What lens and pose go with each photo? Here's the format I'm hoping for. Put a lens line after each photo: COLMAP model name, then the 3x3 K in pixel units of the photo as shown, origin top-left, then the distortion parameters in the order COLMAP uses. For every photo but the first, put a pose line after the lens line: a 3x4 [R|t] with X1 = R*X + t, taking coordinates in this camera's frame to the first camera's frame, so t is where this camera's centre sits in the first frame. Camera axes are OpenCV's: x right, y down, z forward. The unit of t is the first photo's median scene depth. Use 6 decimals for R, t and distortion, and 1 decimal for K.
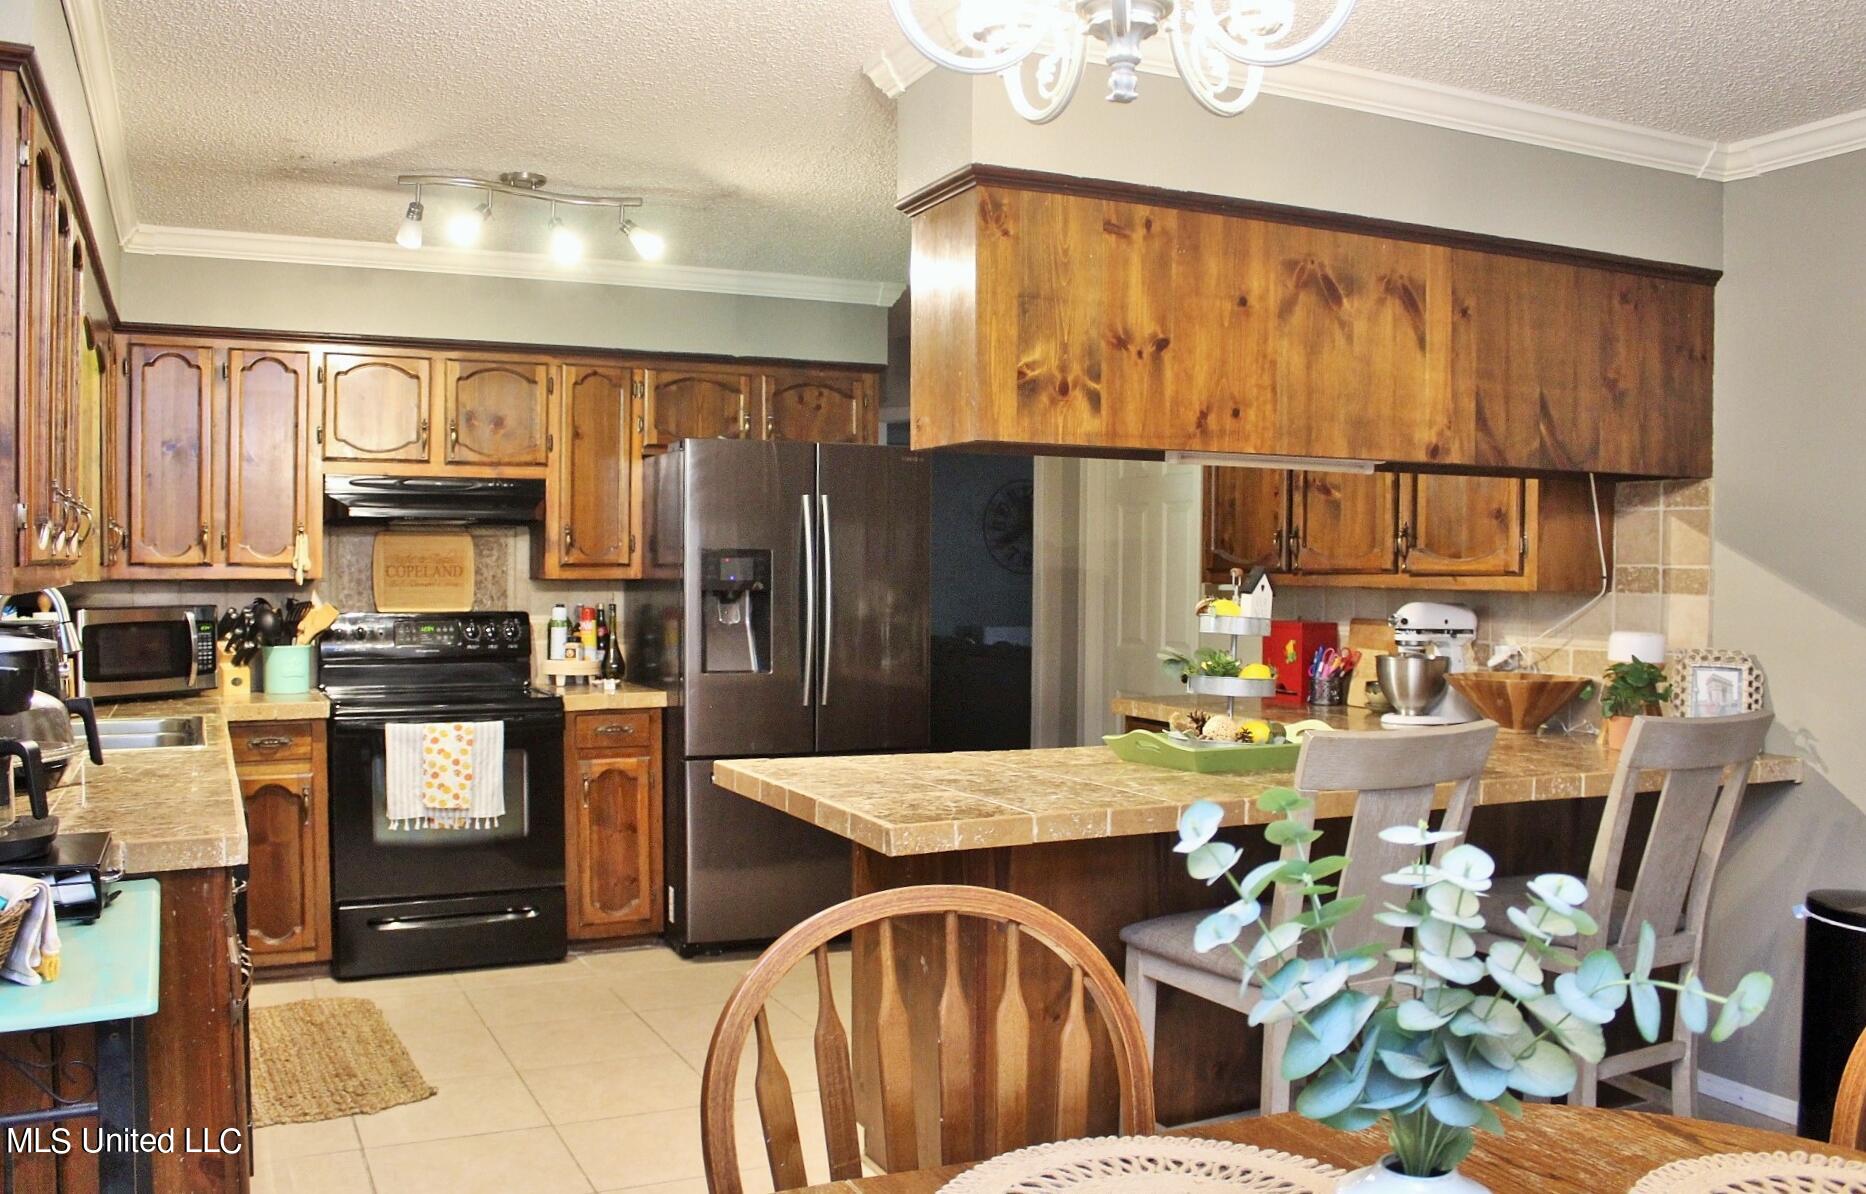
lens RADIAL K [[1582.4, 0, 933.0], [0, 1582.4, 597.0], [0, 0, 1]] dist [-0.173841, 0.157485]
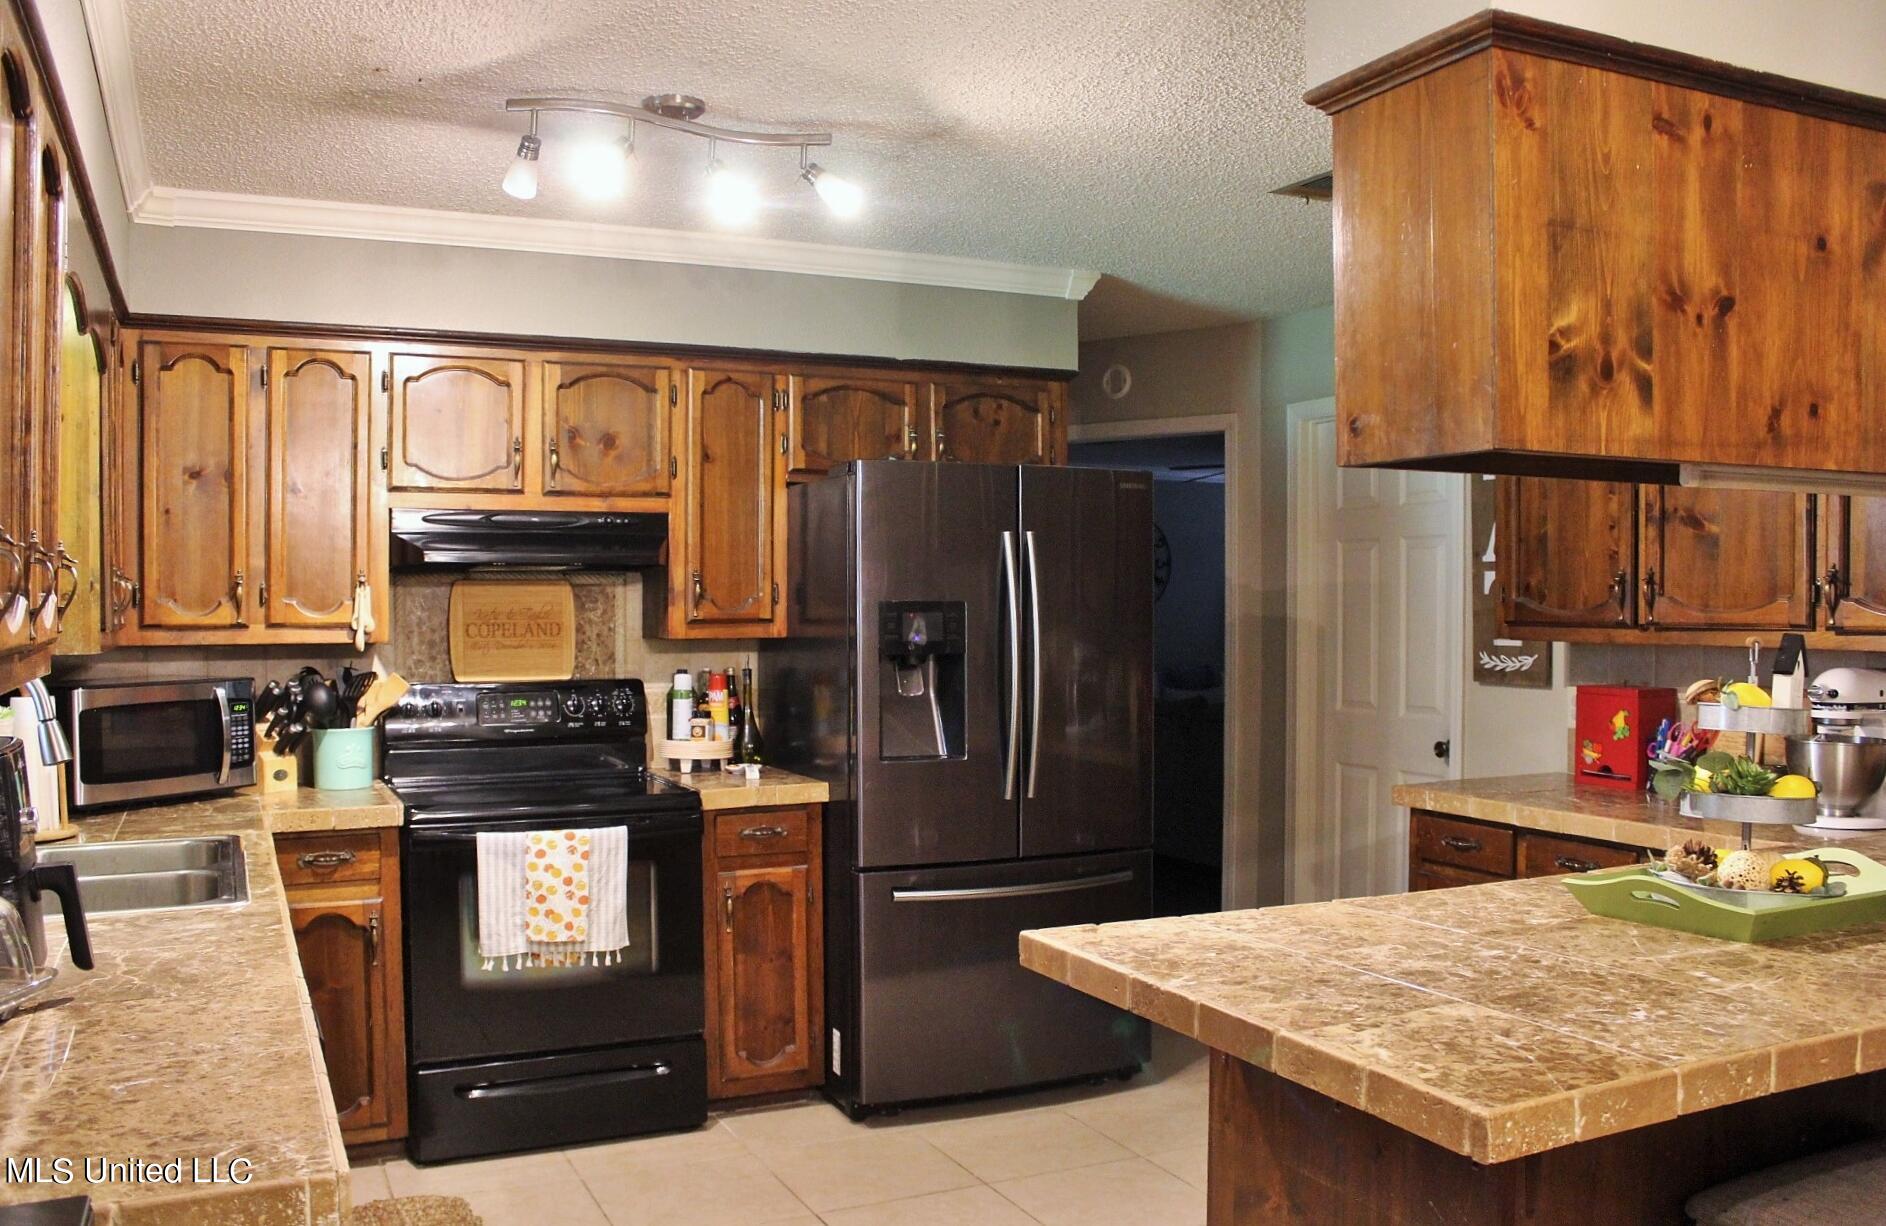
lens RADIAL K [[1585.1, 0, 941.4], [0, 1585.1, 617.4], [0, 0, 1]] dist [-0.171687, 0.152494]
pose [[0.999942, -0.006825, -0.008287, -0.113113], [0.006760, 0.999945, -0.007966, -0.016751], [0.008341, 0.007909, 0.999934, 0.224363]]
